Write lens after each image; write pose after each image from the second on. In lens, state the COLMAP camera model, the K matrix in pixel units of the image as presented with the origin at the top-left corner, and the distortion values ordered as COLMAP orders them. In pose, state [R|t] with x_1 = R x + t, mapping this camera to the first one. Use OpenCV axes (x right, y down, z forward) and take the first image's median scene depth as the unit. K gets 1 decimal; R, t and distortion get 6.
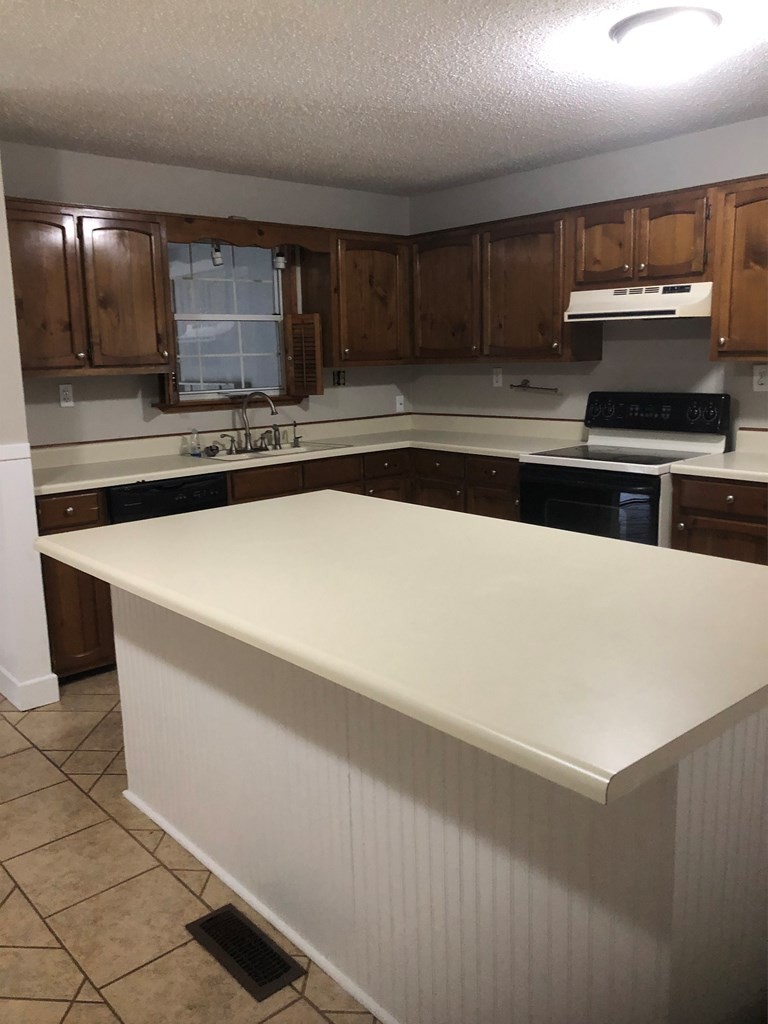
lens RADIAL K [[849.1, 0, 384.0], [0, 849.1, 512.0], [0, 0, 1]] dist [0.078201, -0.278756]
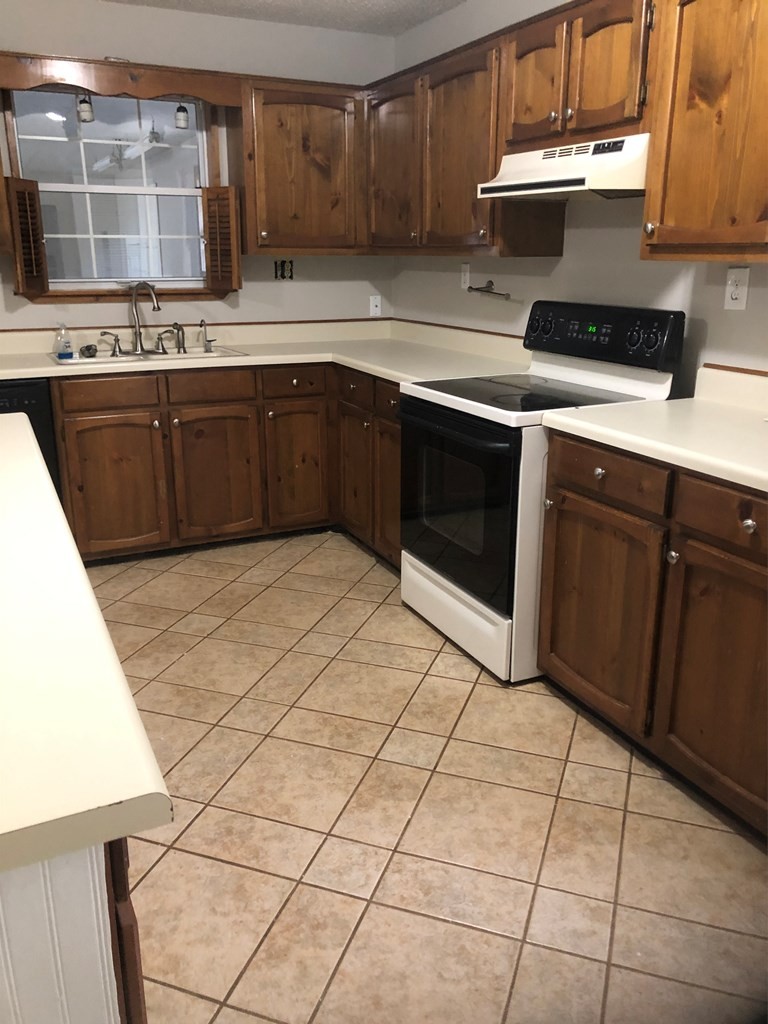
lens RADIAL K [[850.9, 0, 384.0], [0, 850.9, 512.0], [0, 0, 1]] dist [0.070697, -0.138072]
pose [[0.961929, 0.106680, -0.251617, 0.316847], [-0.077130, 0.989213, 0.124538, -0.042193], [0.262189, -0.100389, 0.959781, 0.240652]]
